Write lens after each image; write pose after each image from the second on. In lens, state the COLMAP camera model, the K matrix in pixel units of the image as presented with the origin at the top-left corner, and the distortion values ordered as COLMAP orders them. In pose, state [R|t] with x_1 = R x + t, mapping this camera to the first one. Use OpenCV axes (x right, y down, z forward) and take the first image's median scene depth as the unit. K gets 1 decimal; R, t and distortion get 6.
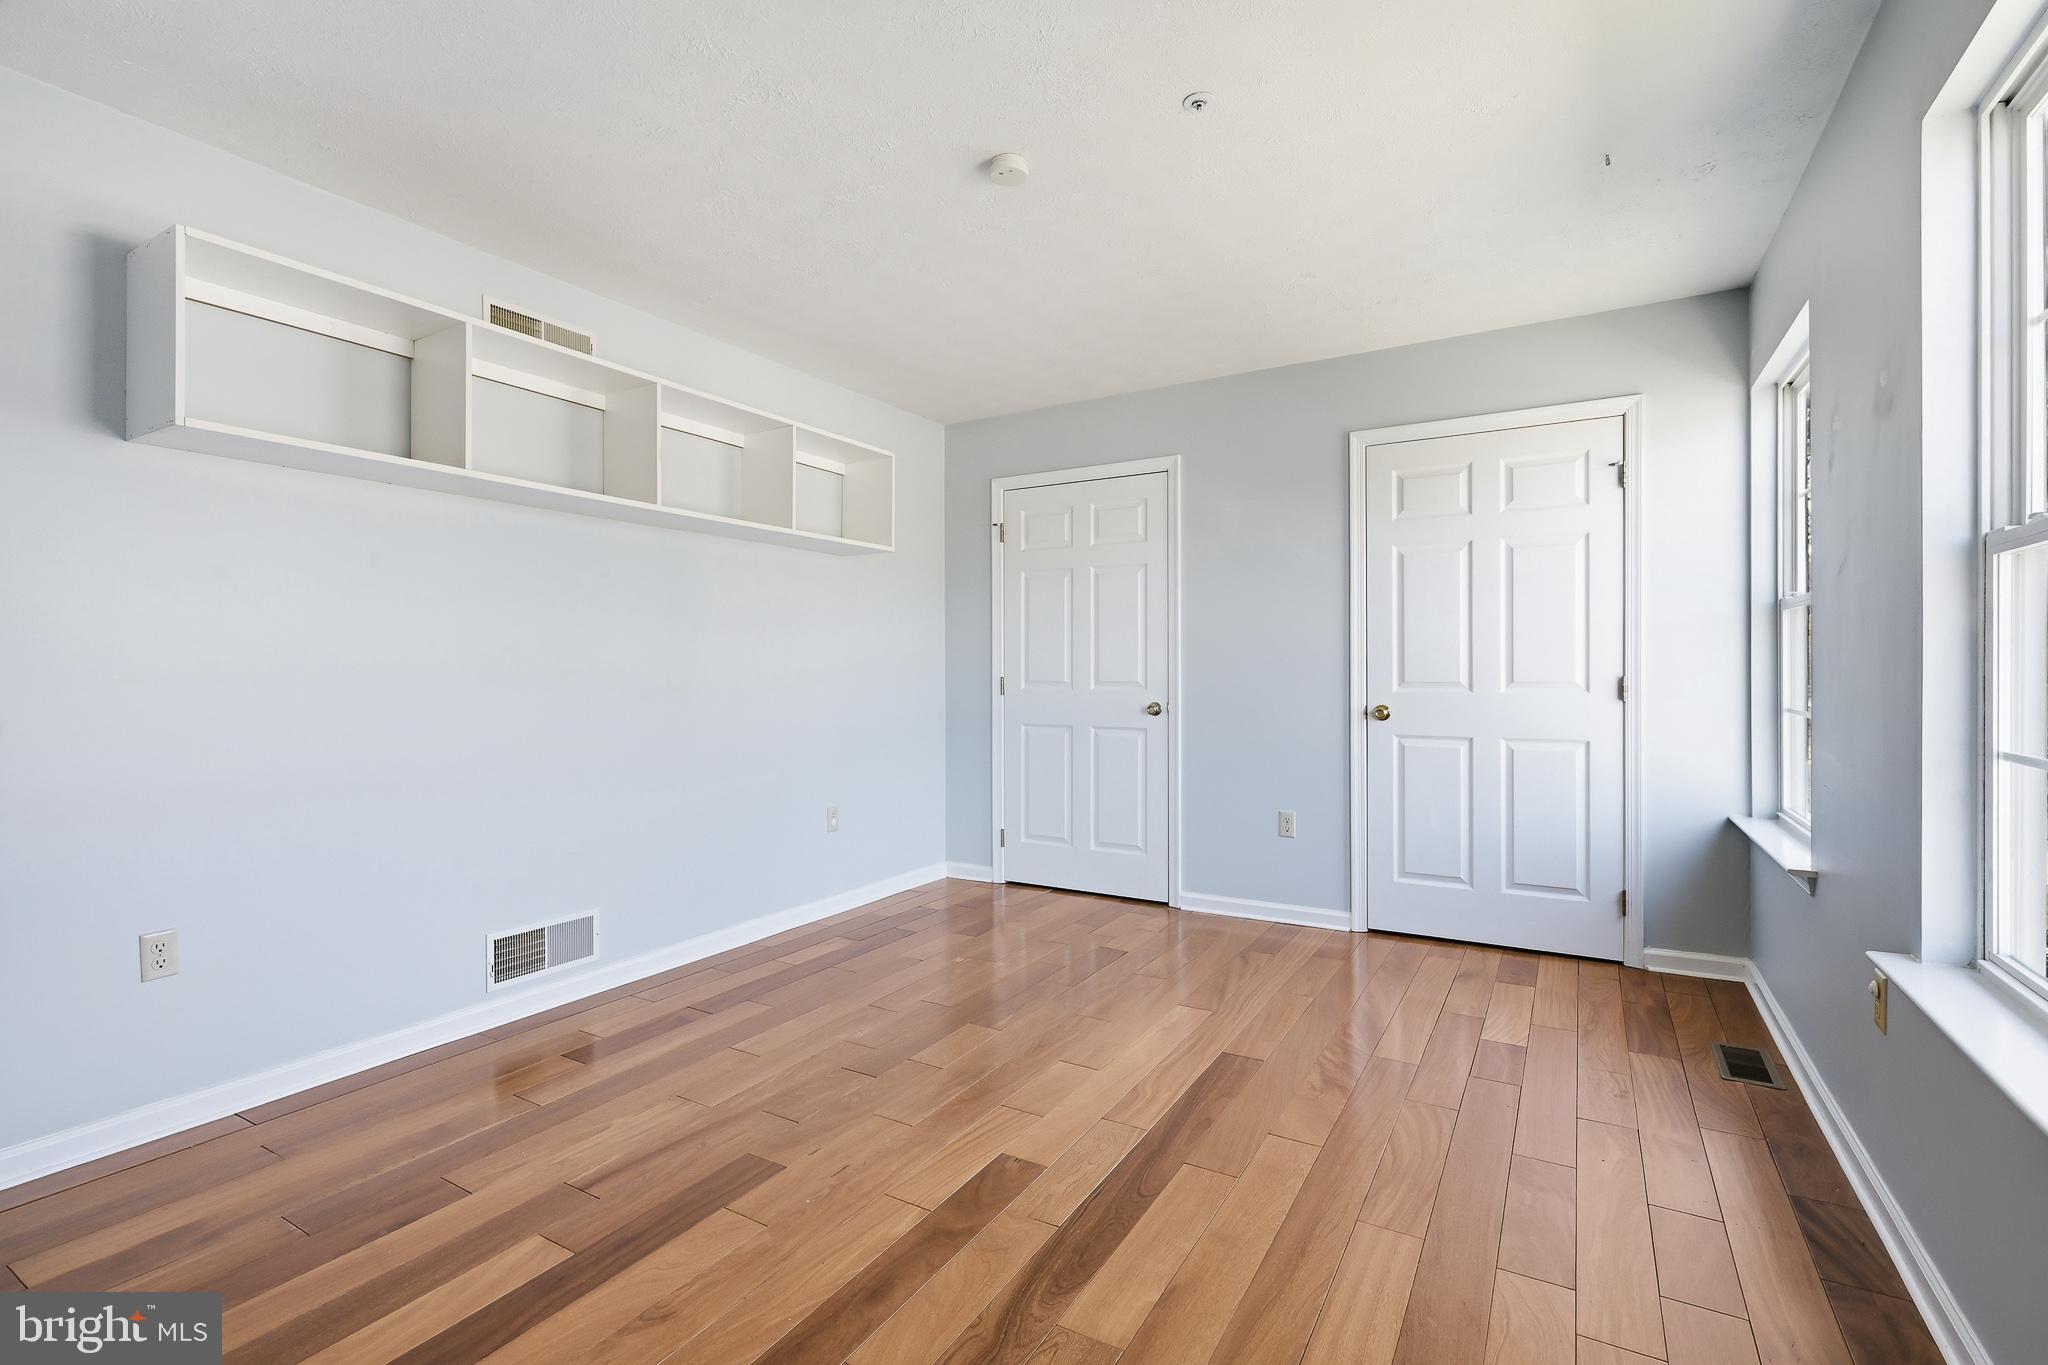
lens RADIAL K [[923.2, 0, 1033.1], [0, 923.2, 676.3], [0, 0, 1]] dist [-0.000638, -0.000532]
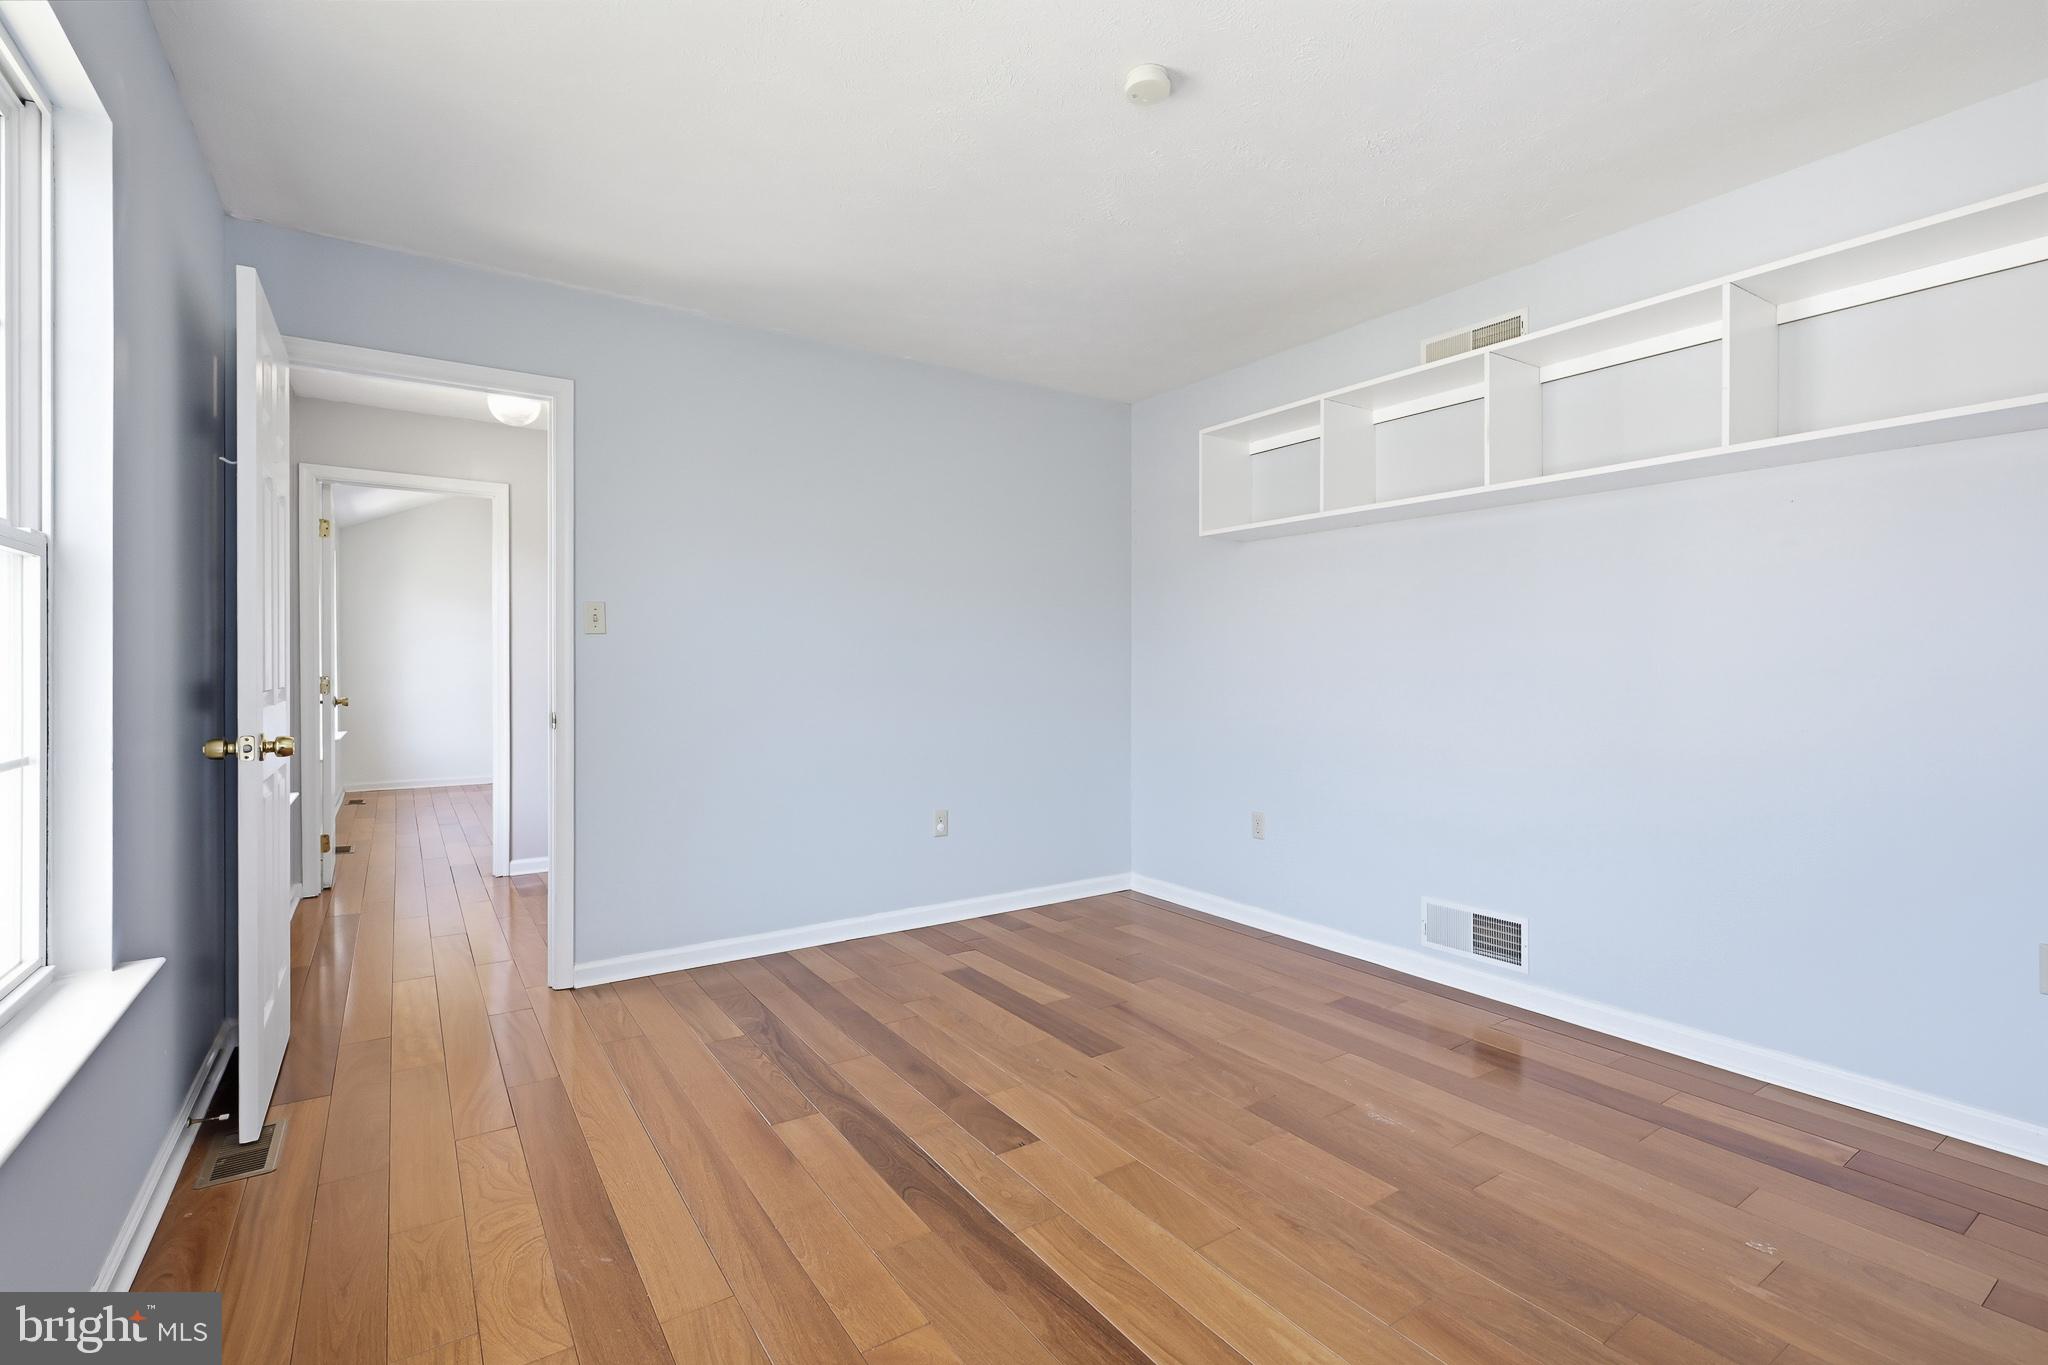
lens RADIAL K [[923.2, 0, 1033.1], [0, 923.2, 676.3], [0, 0, 1]] dist [-0.000638, -0.000532]
pose [[-0.422027, 0.011987, -0.906504, 0.837788], [-0.001403, 0.999903, 0.013875, -0.012242], [0.906582, 0.007127, -0.421969, 1.331979]]
